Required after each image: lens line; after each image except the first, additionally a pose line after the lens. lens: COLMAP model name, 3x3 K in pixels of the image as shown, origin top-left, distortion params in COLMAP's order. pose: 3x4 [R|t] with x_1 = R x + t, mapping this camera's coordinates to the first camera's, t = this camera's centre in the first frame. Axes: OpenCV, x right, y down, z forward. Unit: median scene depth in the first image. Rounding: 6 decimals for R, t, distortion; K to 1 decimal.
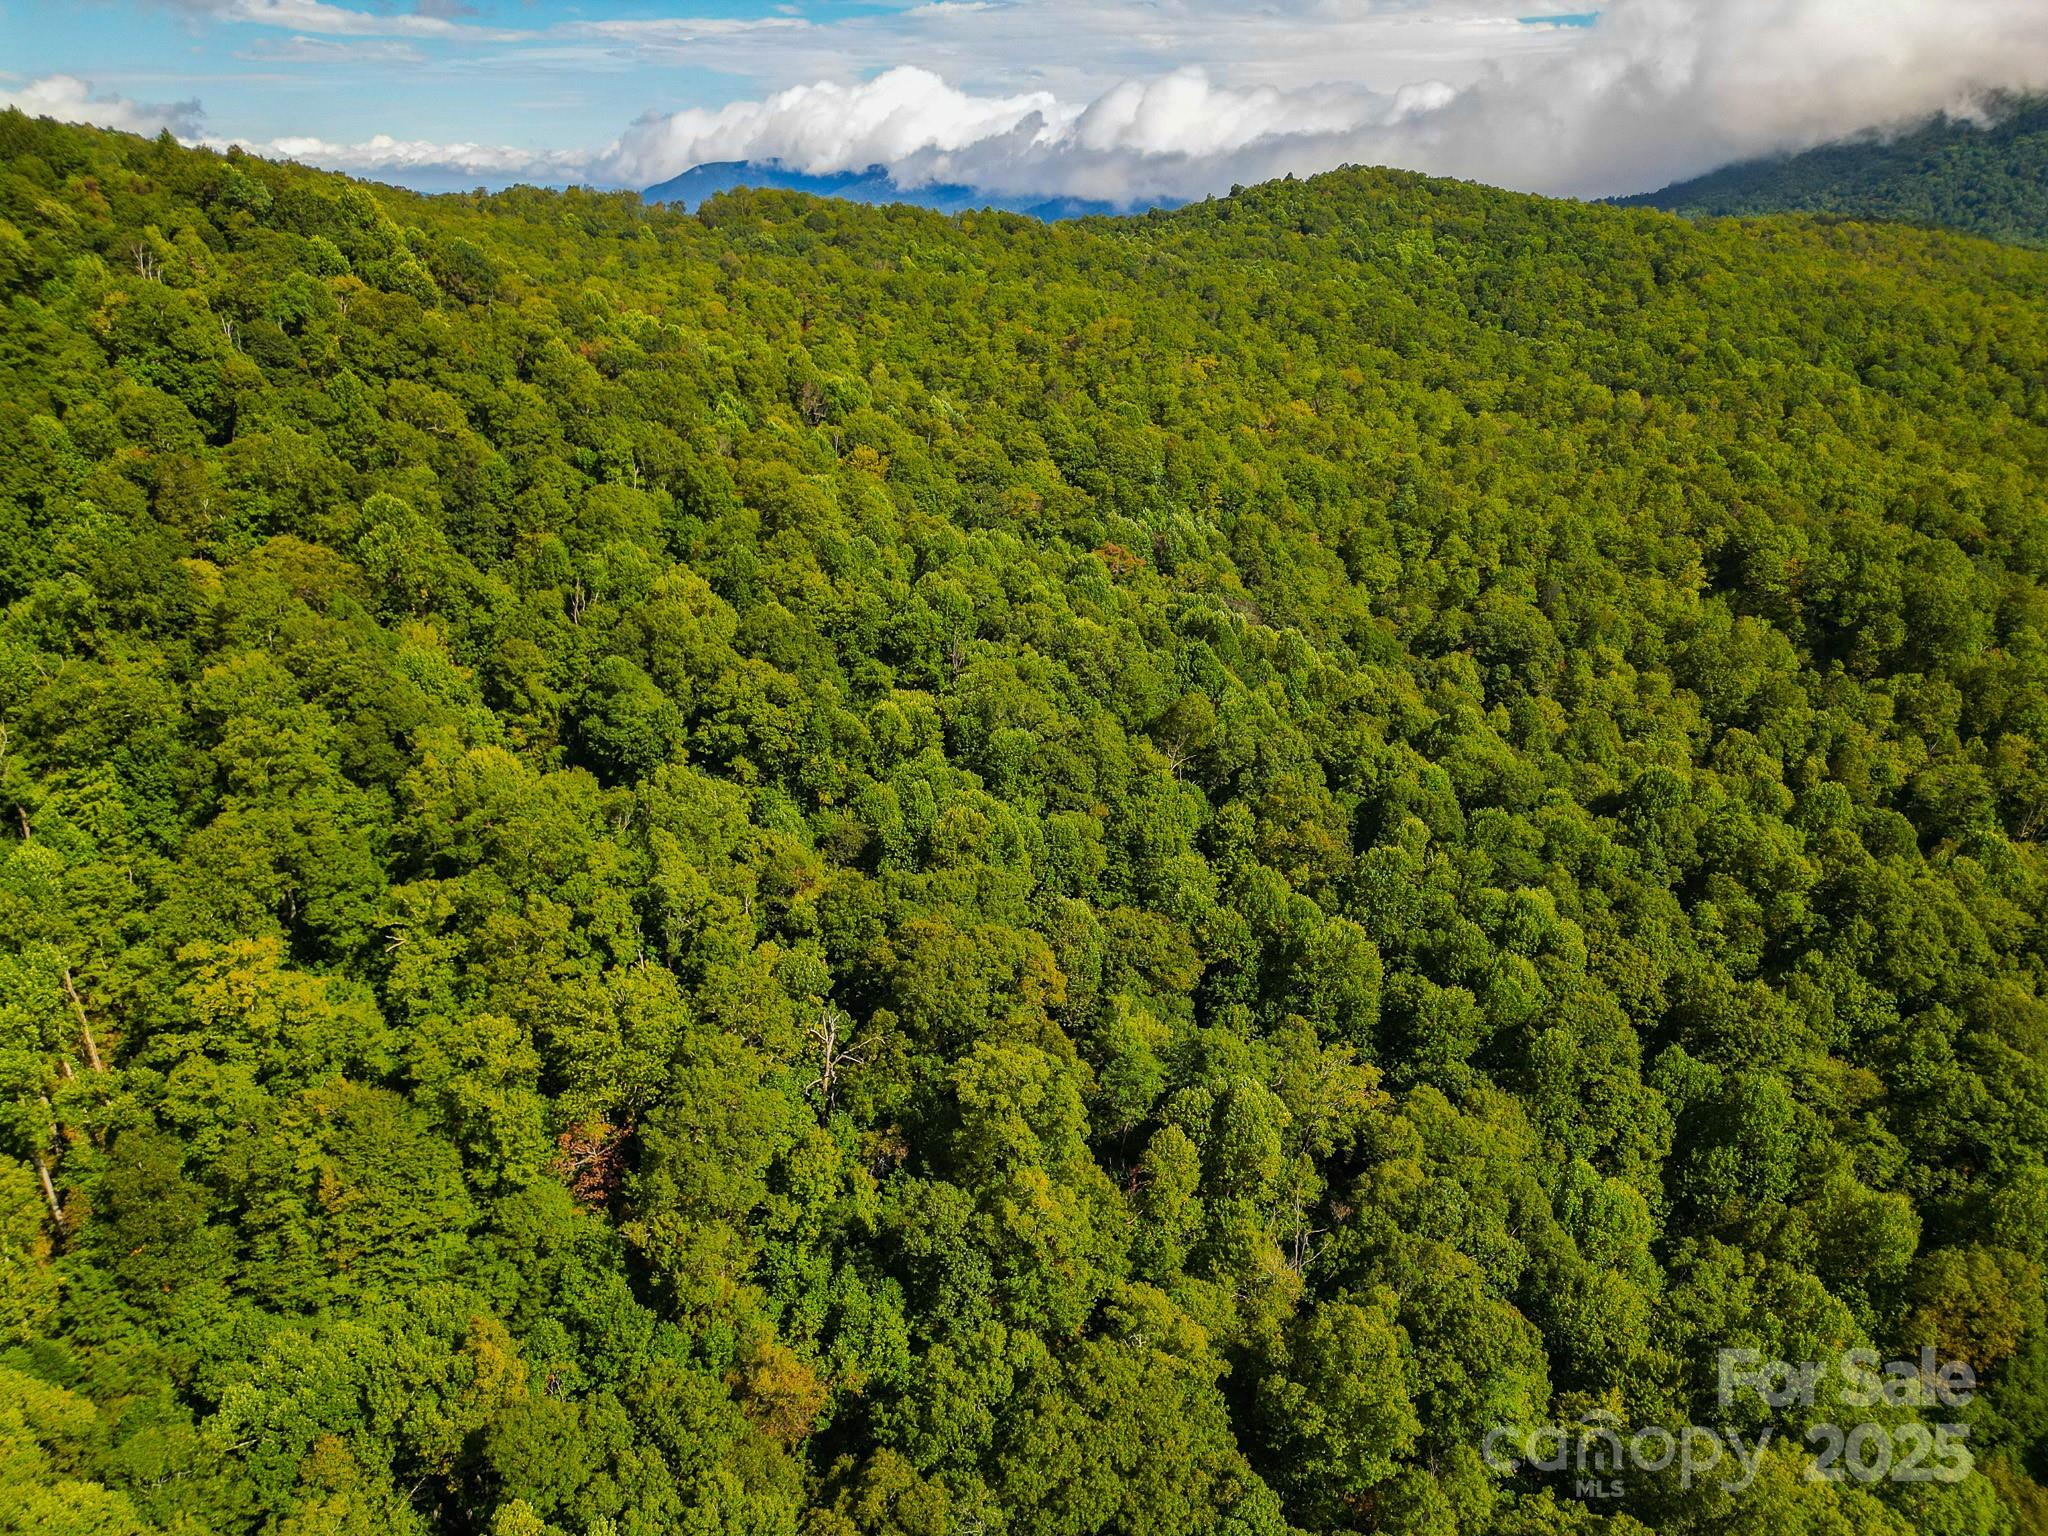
lens RADIAL K [[1405.2, 0, 1024.0], [0, 1405.2, 768.0], [0, 0, 1]] dist [0.095233, -0.107744]
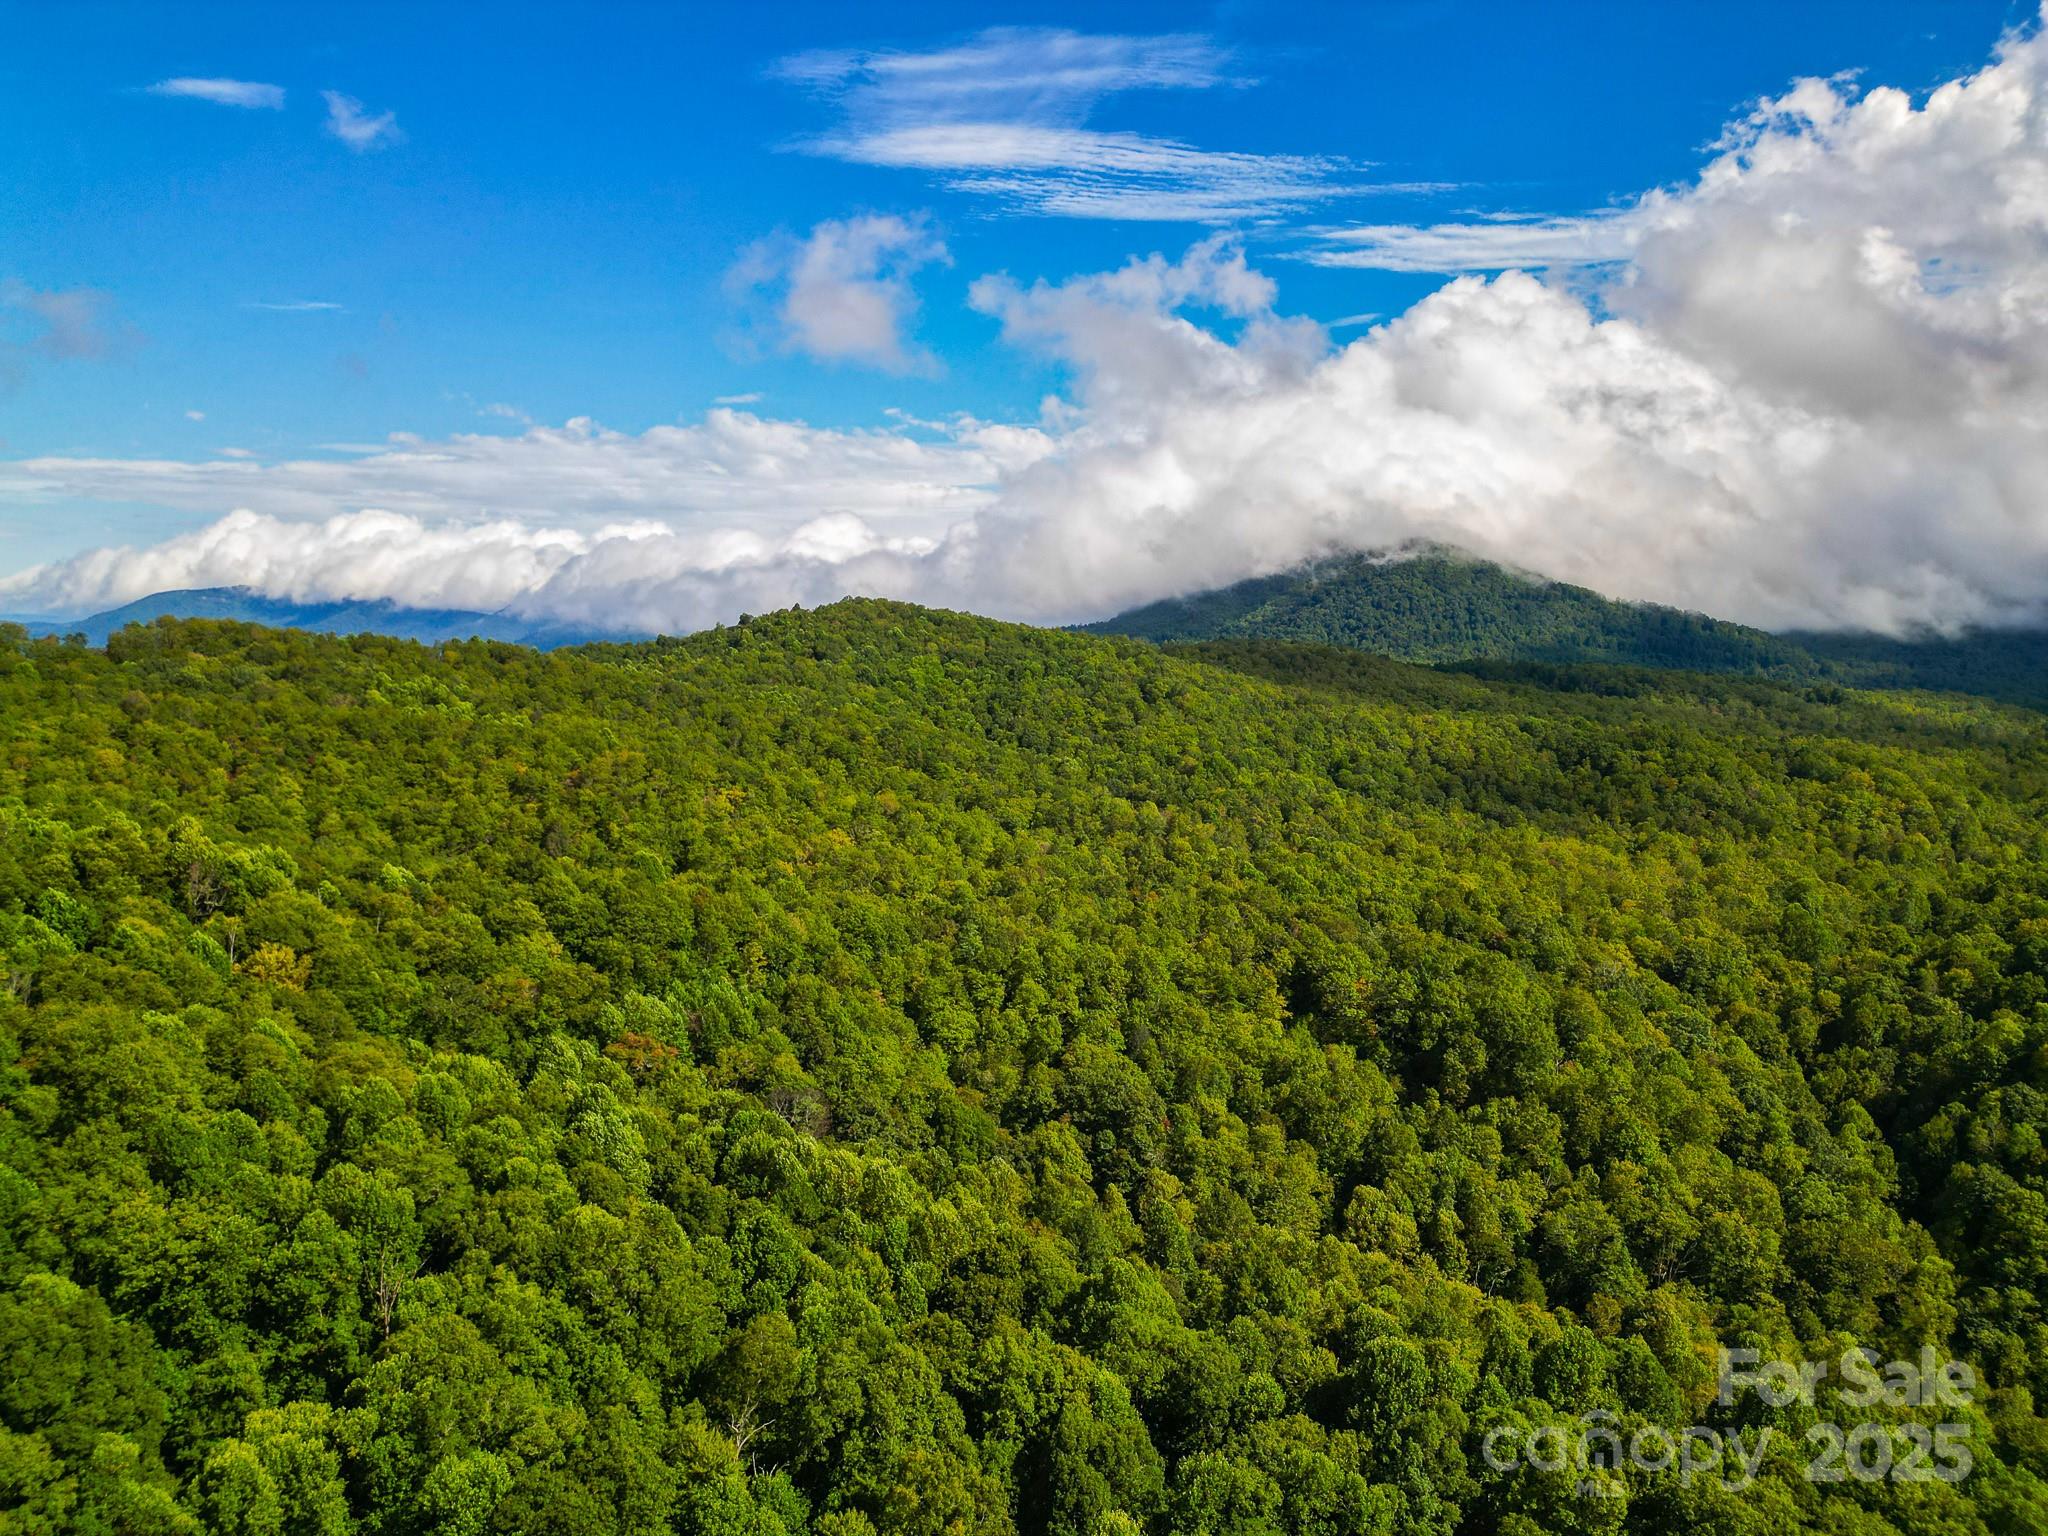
lens RADIAL K [[1428.5, 0, 1011.1], [0, 1428.5, 756.9], [0, 0, 1]] dist [0.057631, -0.043569]
pose [[0.948485, -0.034136, 0.314976, 0.013881], [0.122180, 0.956688, -0.264236, -0.062499], [-0.292314, 0.289108, 0.911575, 0.143438]]
